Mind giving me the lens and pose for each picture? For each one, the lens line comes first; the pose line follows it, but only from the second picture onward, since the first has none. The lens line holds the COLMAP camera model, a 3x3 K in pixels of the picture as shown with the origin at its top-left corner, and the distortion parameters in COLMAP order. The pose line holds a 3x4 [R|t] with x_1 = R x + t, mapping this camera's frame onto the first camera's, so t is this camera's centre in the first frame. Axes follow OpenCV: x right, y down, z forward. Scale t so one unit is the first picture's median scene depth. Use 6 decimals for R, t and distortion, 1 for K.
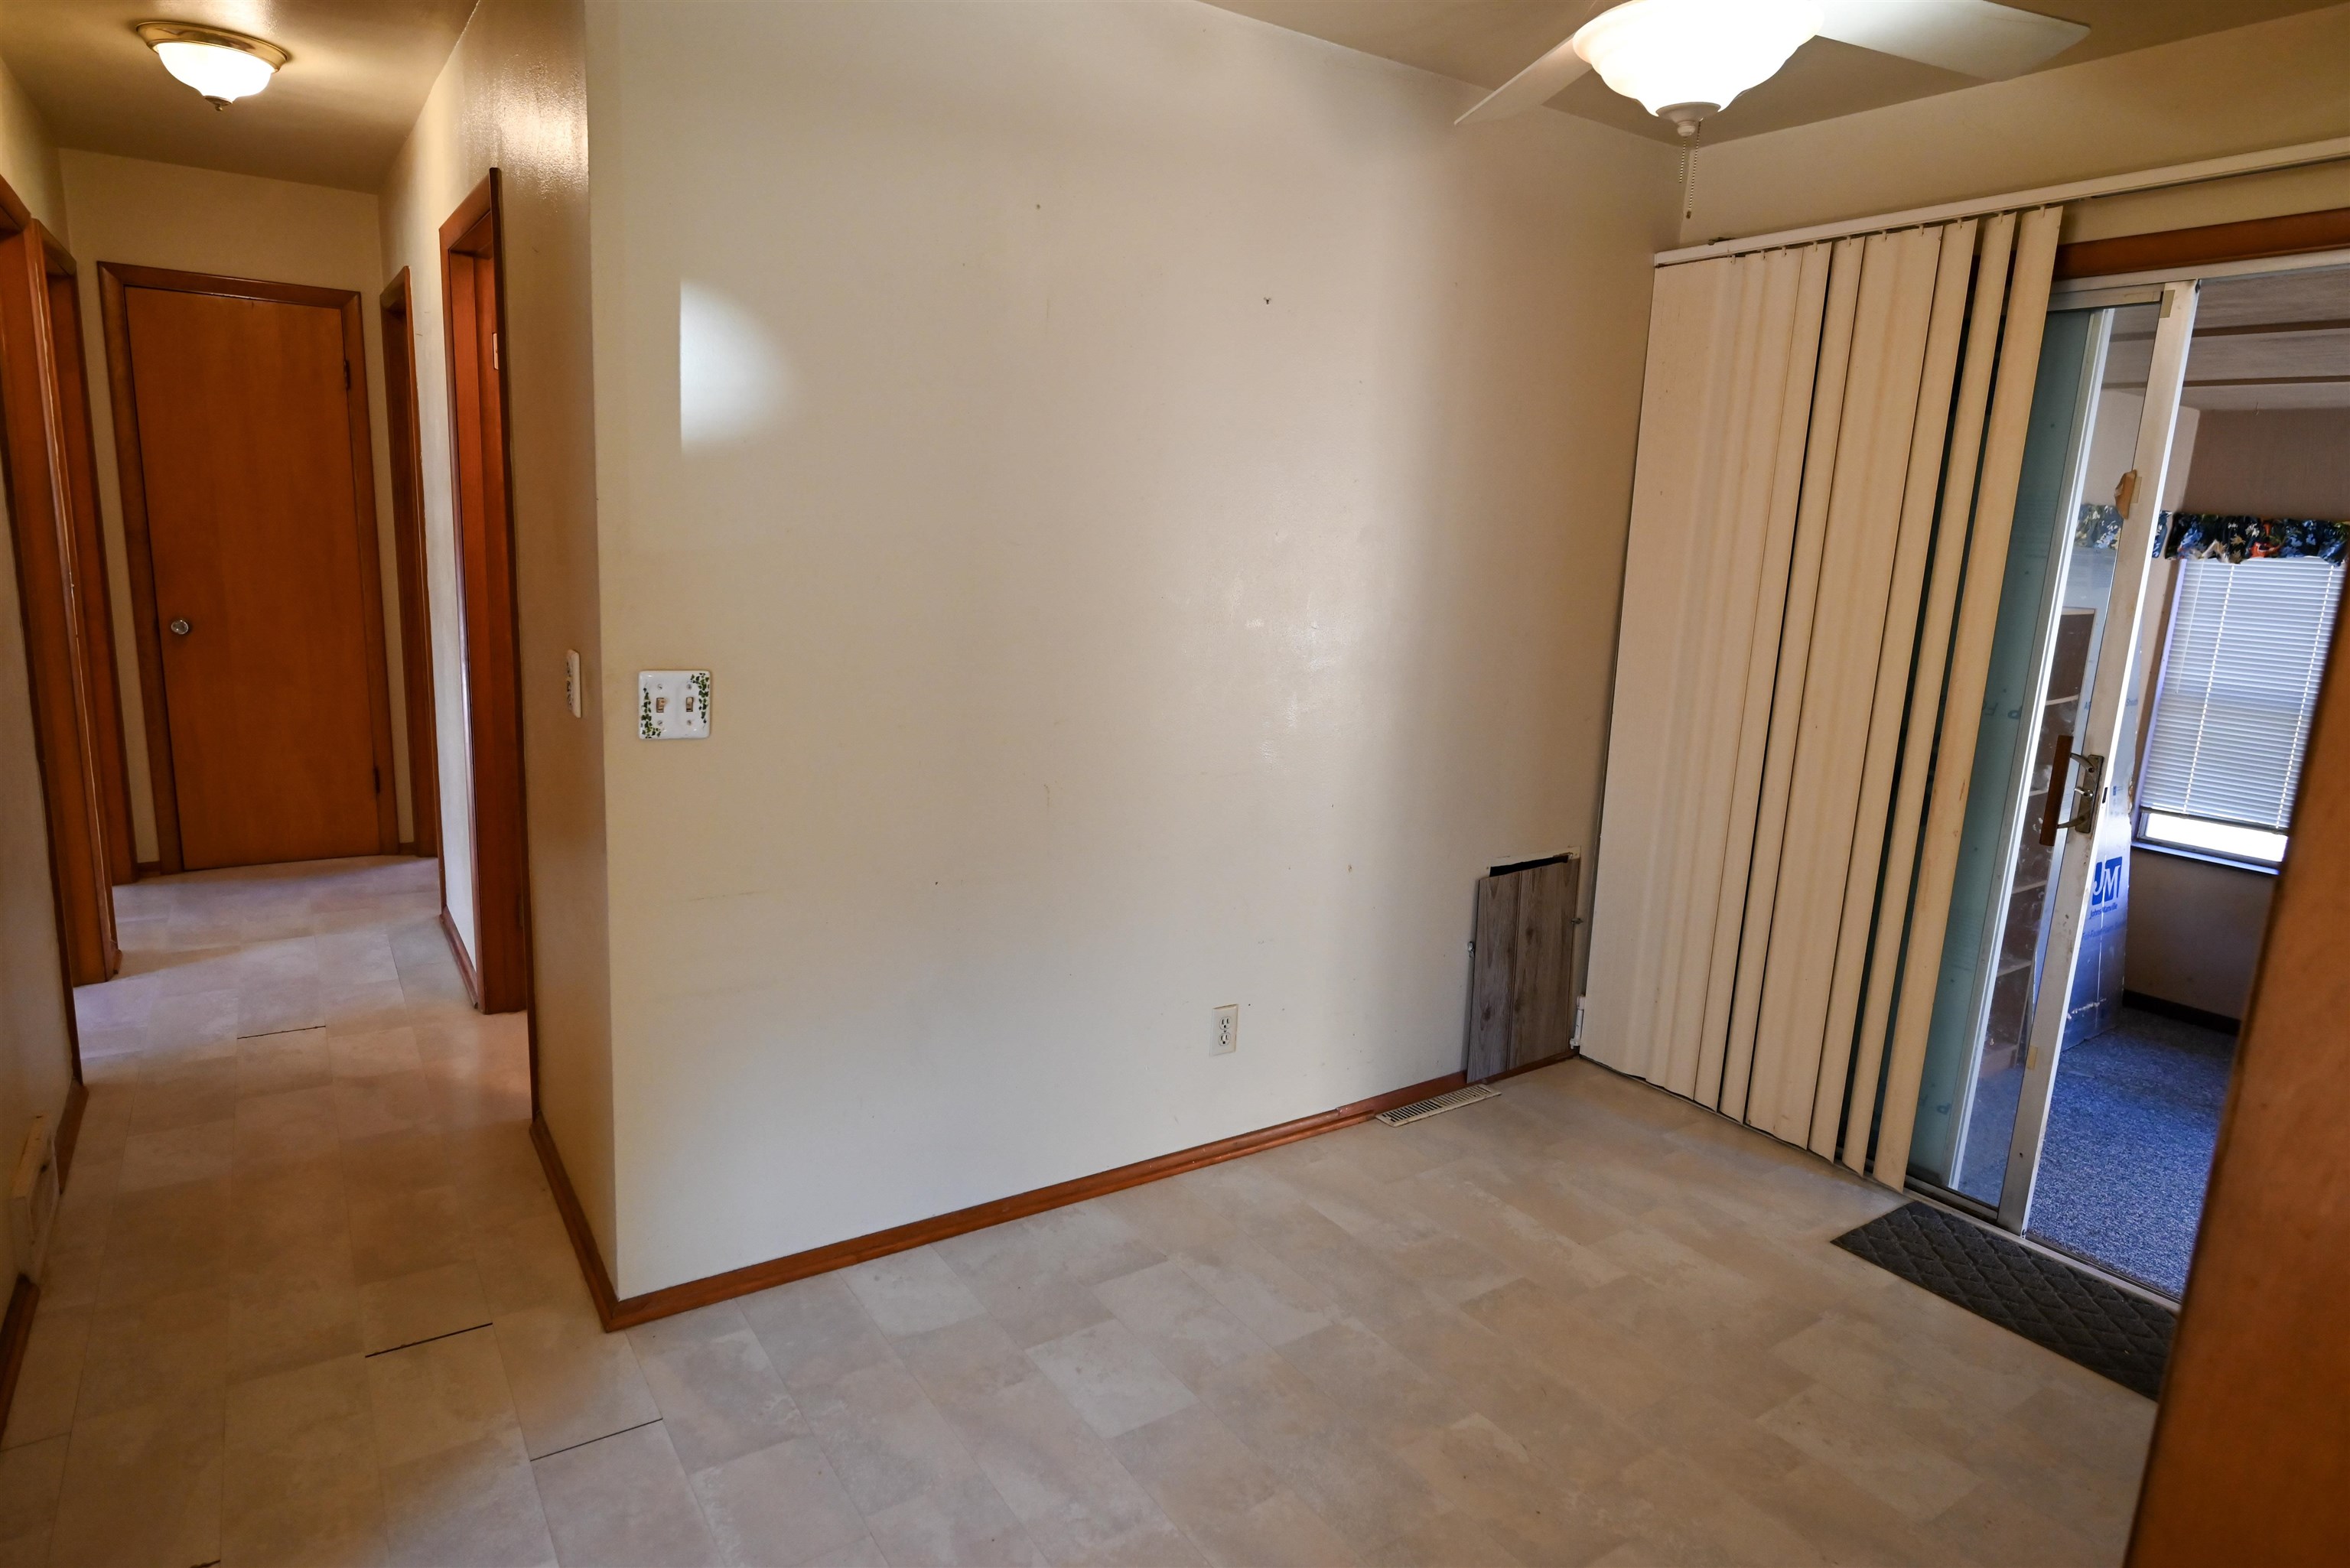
lens RADIAL K [[1340.6, 0, 1166.8], [0, 1340.6, 786.1], [0, 0, 1]] dist [0.001280, -0.000345]
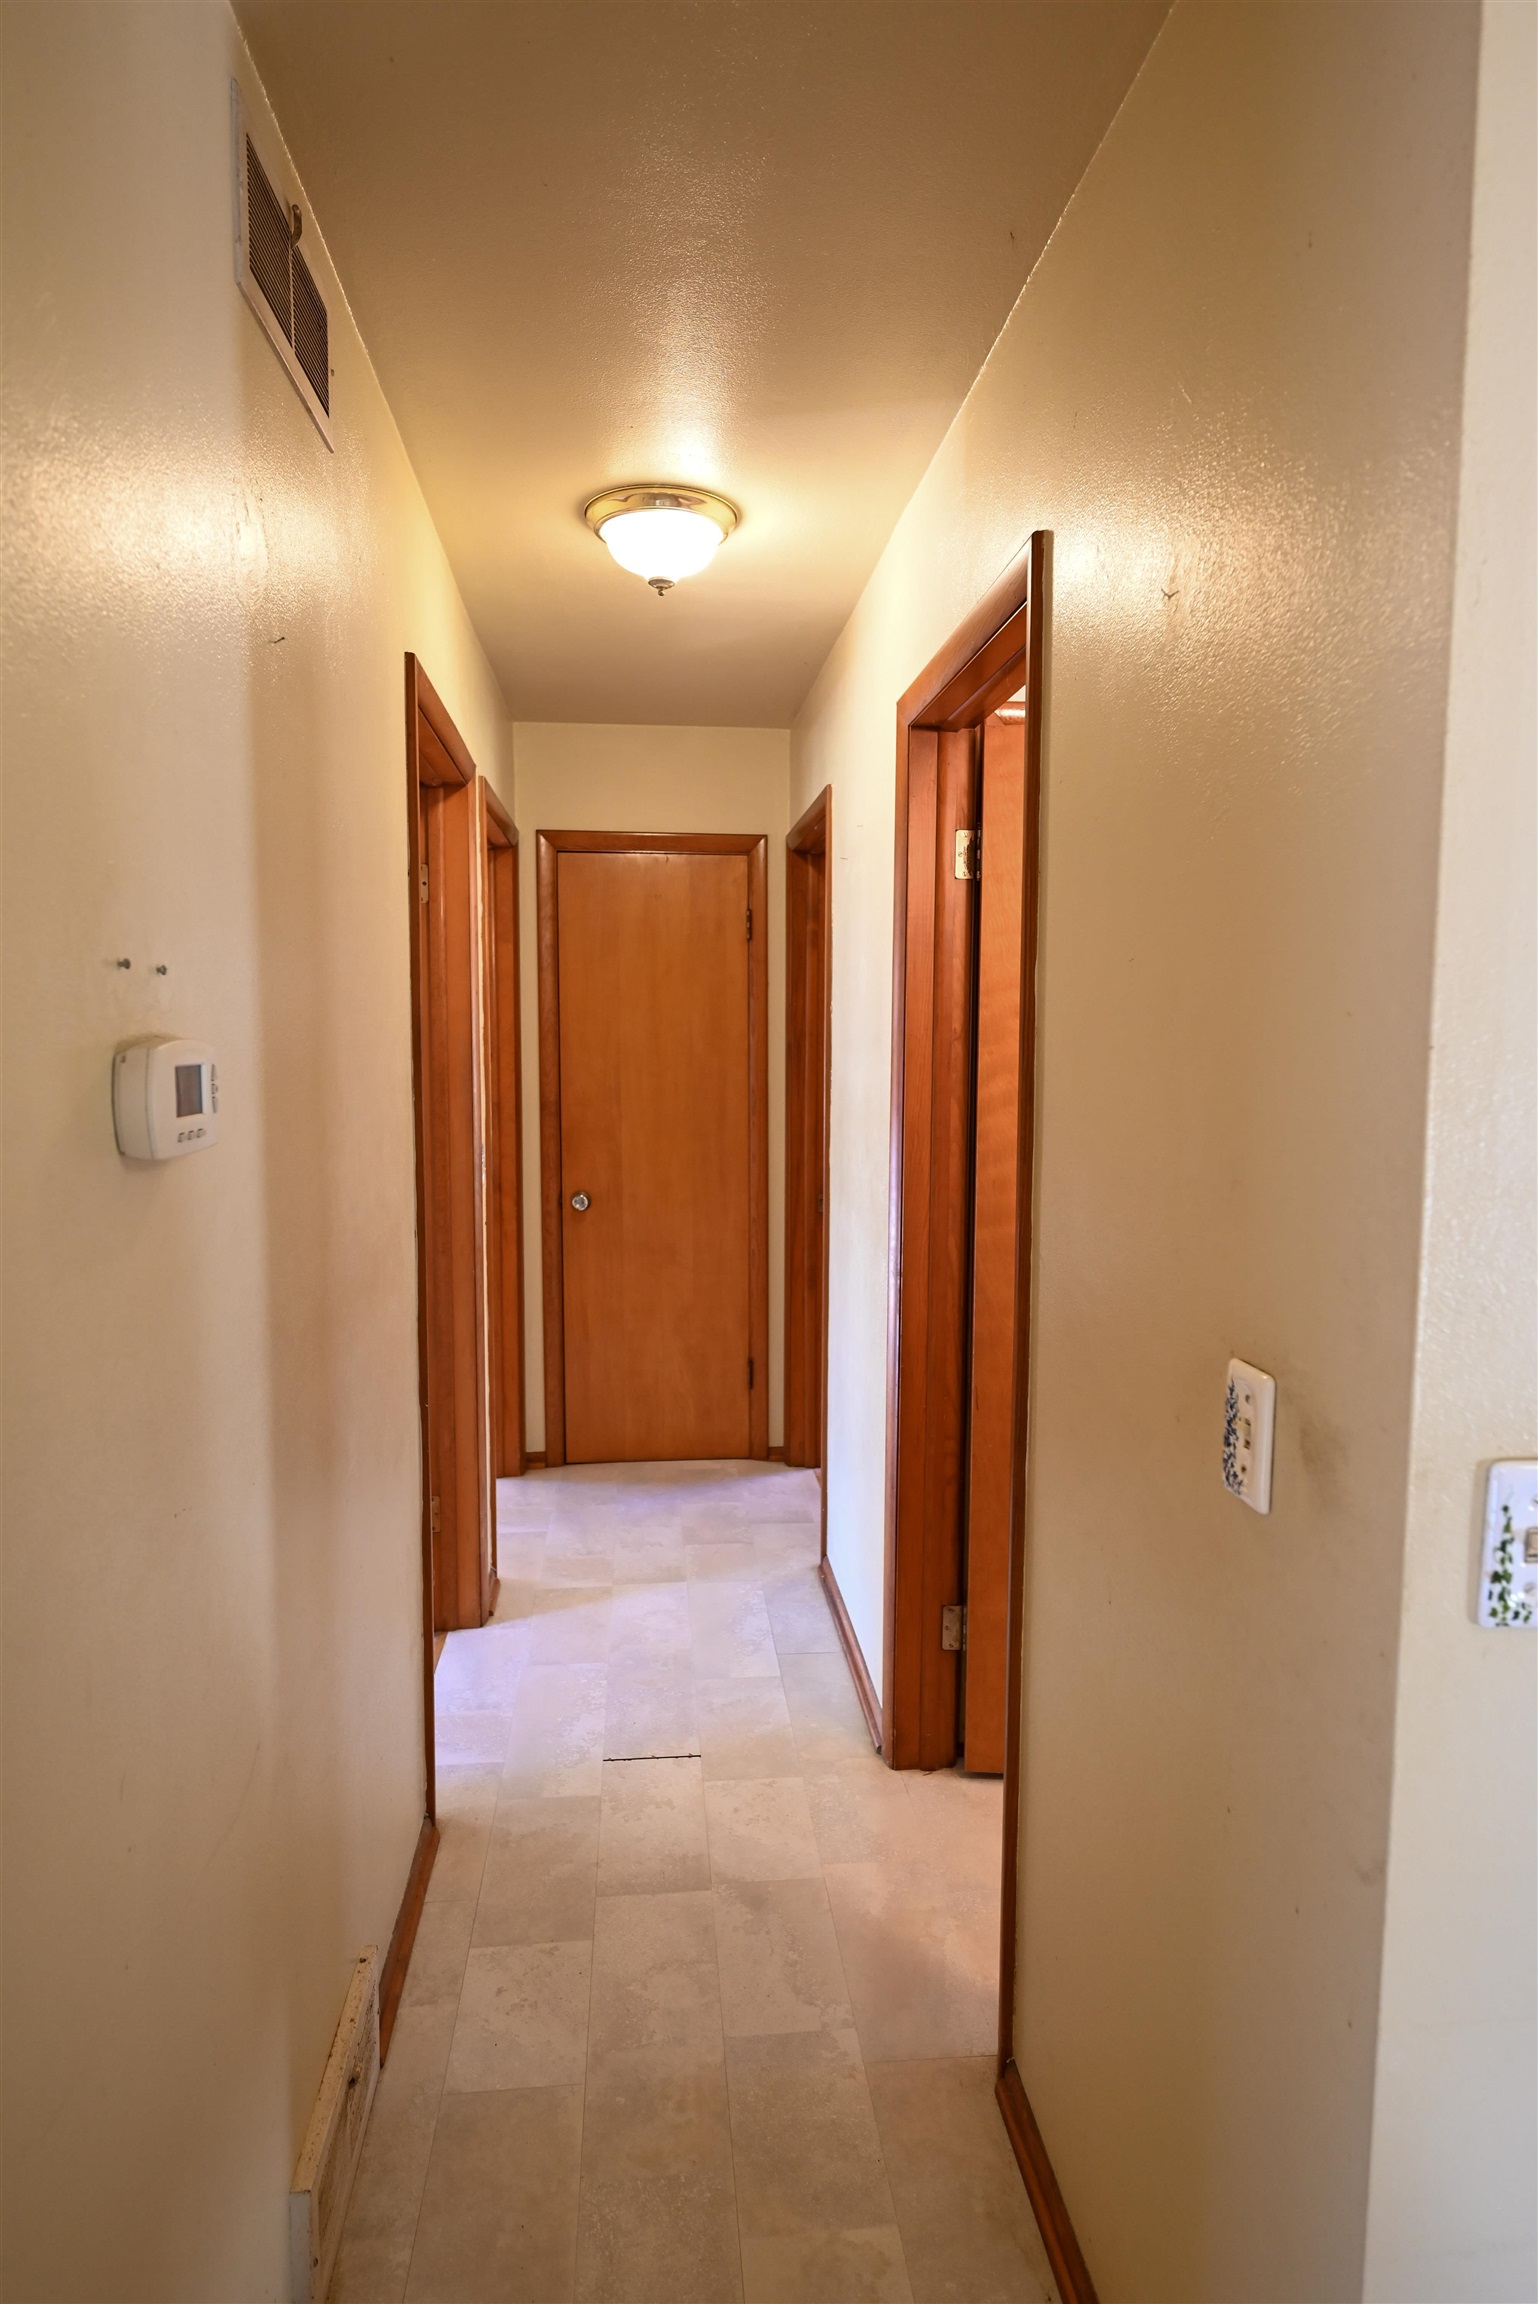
lens RADIAL K [[1314.4, 0, 769.3], [0, 1314.4, 1152.2], [0, 0, 1]] dist [0.001280, -0.000345]
pose [[0.882457, -0.006338, -0.470351, -0.215268], [-0.052163, 0.992424, -0.111240, -0.066452], [0.467493, 0.122700, 0.875440, 0.292164]]
